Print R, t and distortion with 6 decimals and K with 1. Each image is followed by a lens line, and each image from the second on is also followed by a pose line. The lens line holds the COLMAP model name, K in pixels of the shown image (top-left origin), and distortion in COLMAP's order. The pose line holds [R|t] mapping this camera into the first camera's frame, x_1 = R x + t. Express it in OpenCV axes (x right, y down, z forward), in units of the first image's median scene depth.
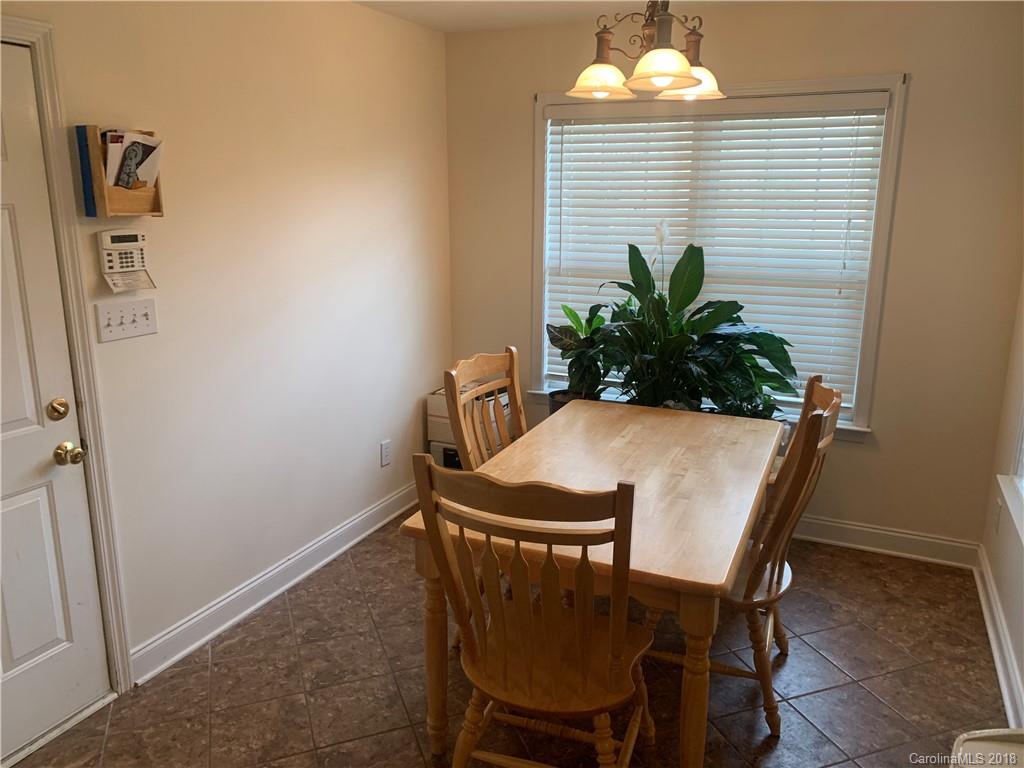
lens RADIAL K [[785.0, 0, 515.7], [0, 785.0, 384.8], [0, 0, 1]] dist [0.042091, -0.035759]
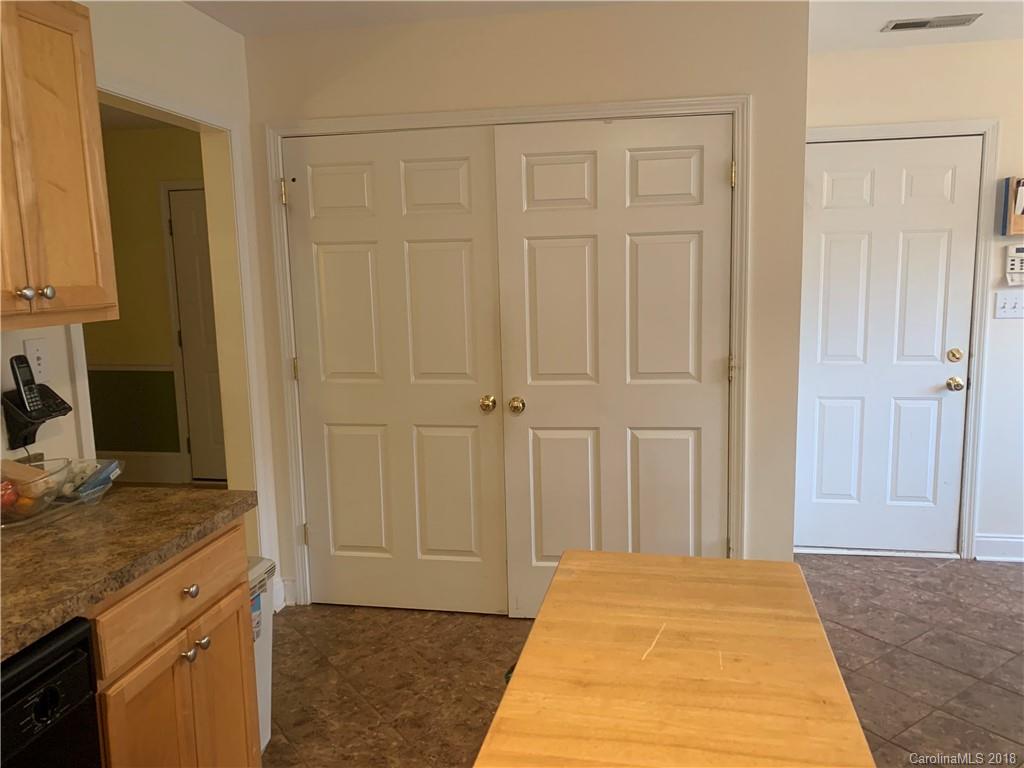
lens RADIAL K [[785.0, 0, 517.9], [0, 785.0, 383.8], [0, 0, 1]] dist [0.042091, -0.035759]
pose [[0.259999, 0.127729, -0.957124, 0.720507], [-0.202589, 0.976367, 0.075265, 0.142708], [0.944118, 0.174334, 0.279731, -0.272194]]
